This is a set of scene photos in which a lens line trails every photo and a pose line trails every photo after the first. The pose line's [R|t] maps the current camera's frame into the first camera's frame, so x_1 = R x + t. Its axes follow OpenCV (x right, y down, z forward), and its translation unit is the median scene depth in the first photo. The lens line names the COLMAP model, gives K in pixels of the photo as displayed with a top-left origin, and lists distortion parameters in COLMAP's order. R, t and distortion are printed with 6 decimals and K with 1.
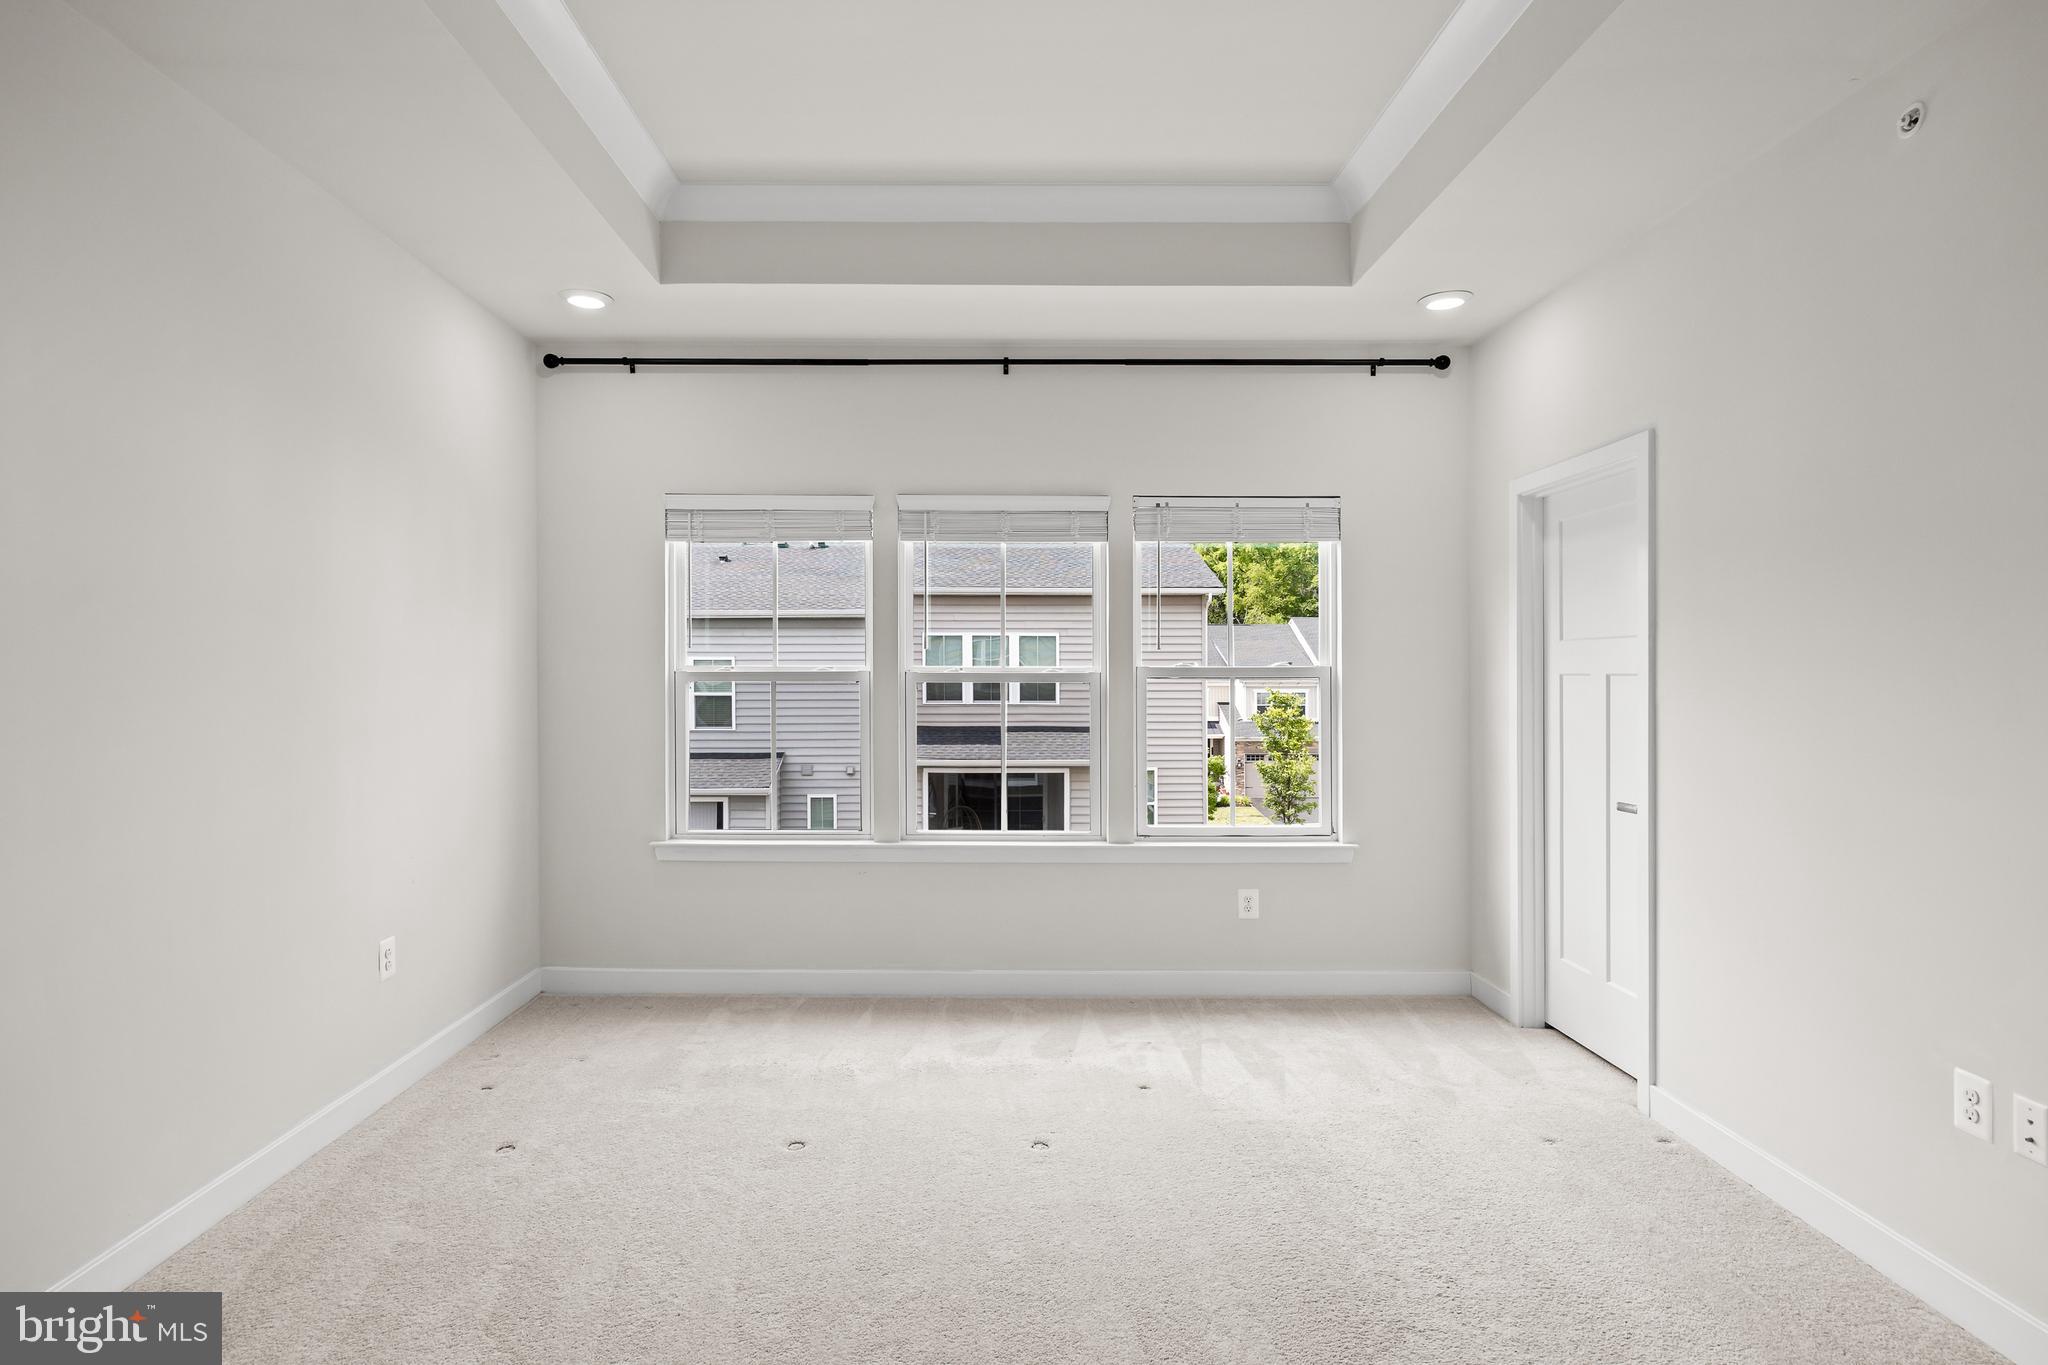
lens RADIAL K [[1089.8, 0, 1036.3], [0, 1089.8, 676.7], [0, 0, 1]] dist [-0.000828, -0.000066]
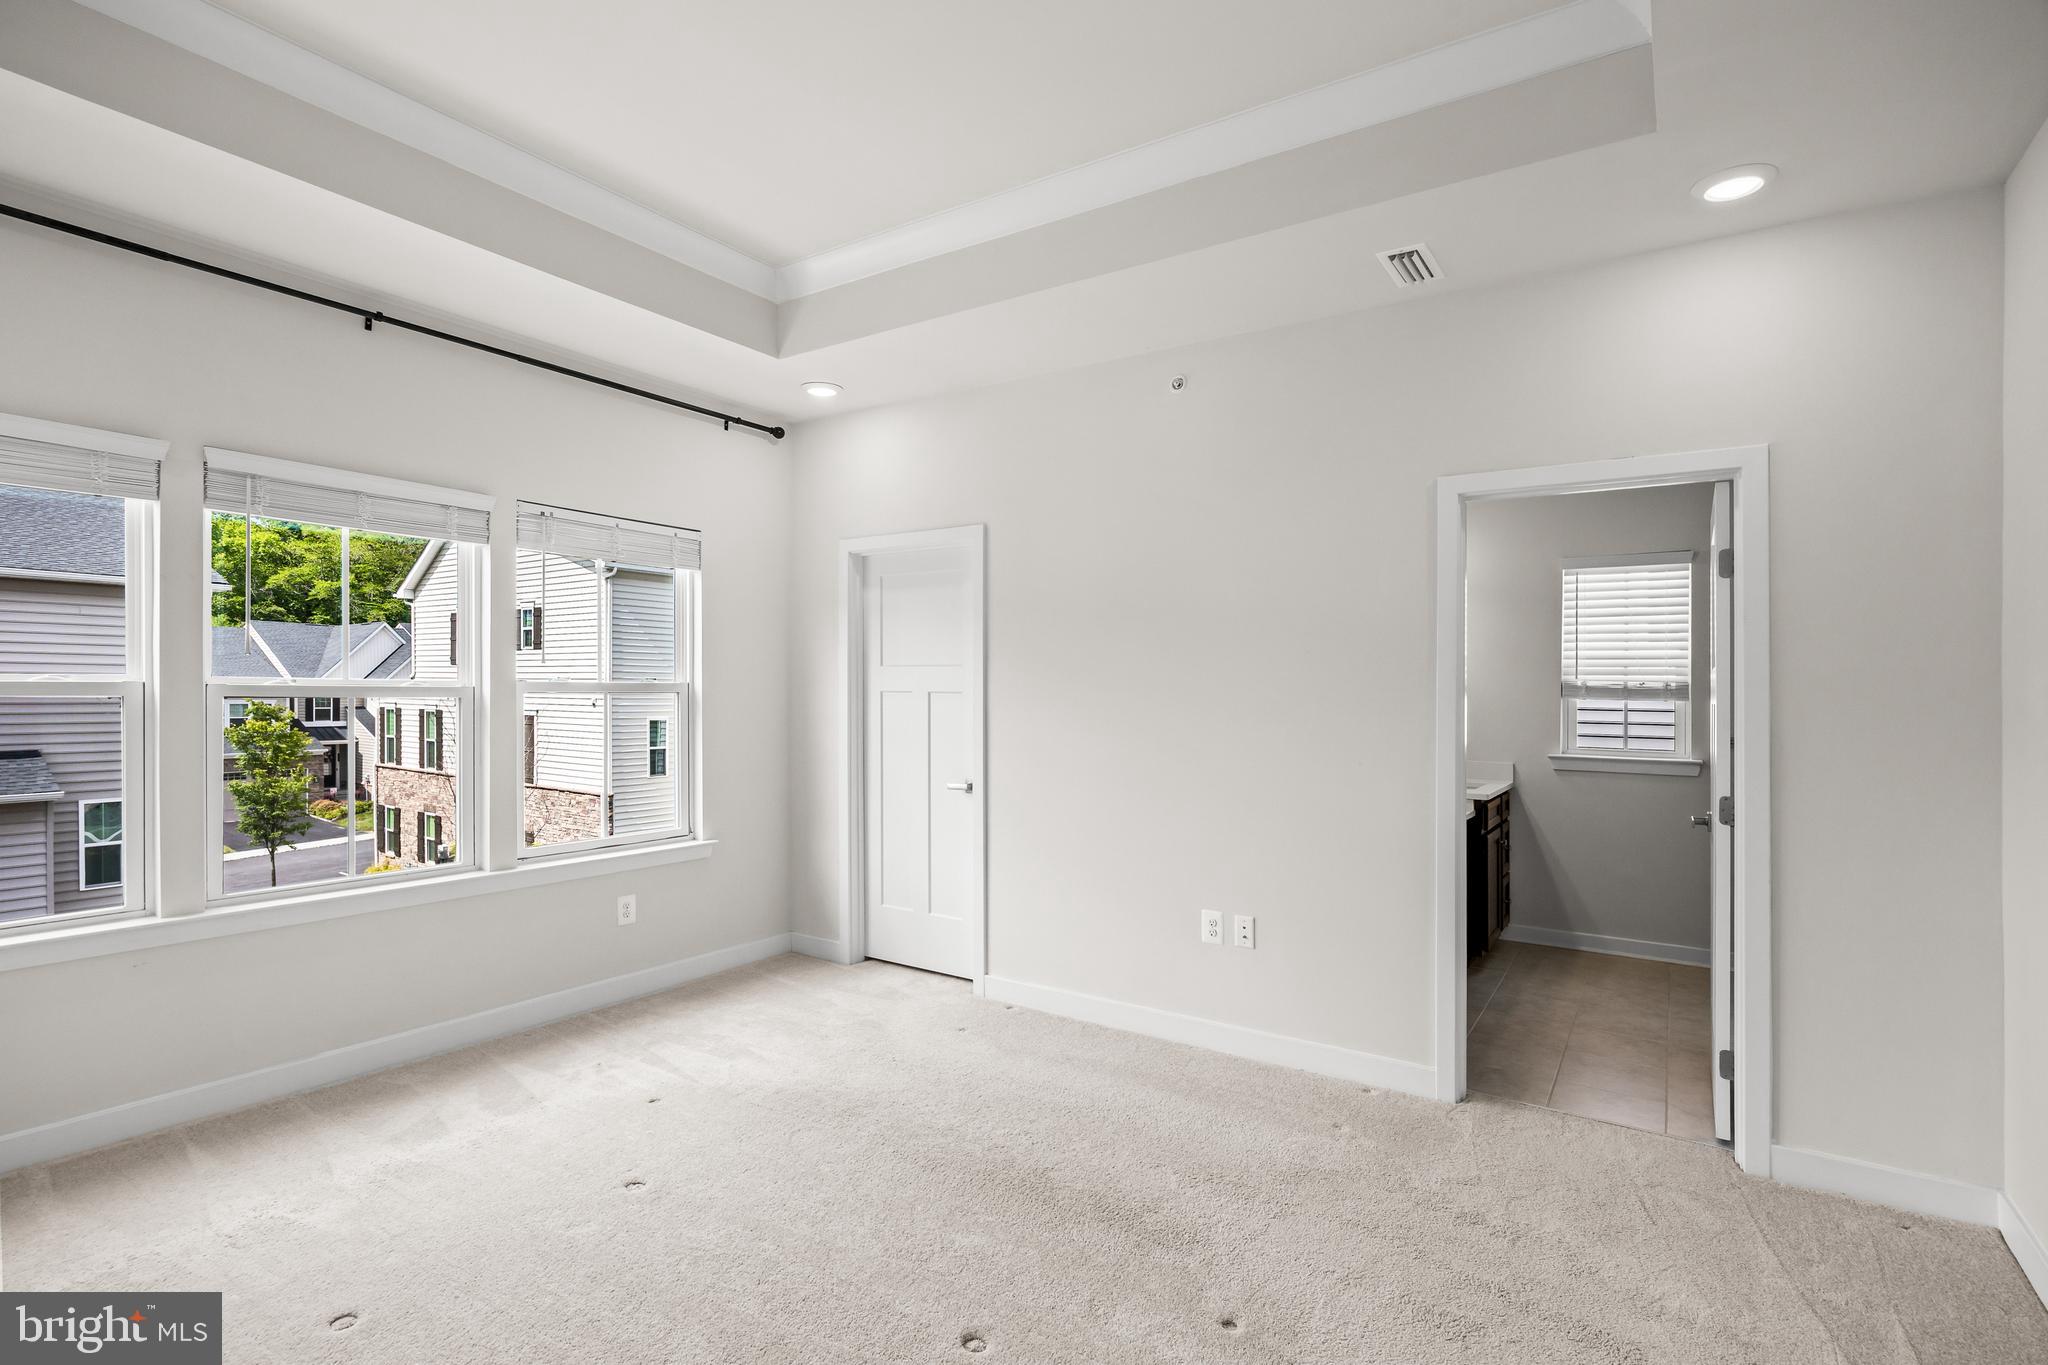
lens RADIAL K [[938.2, 0, 1057.0], [0, 938.2, 685.0], [0, 0, 1]] dist [-0.000723, -0.000063]
pose [[0.576123, 0.009460, 0.817308, -0.320552], [-0.007123, 0.999953, -0.006553, -0.003732], [-0.817332, -0.002046, 0.576163, 0.157551]]
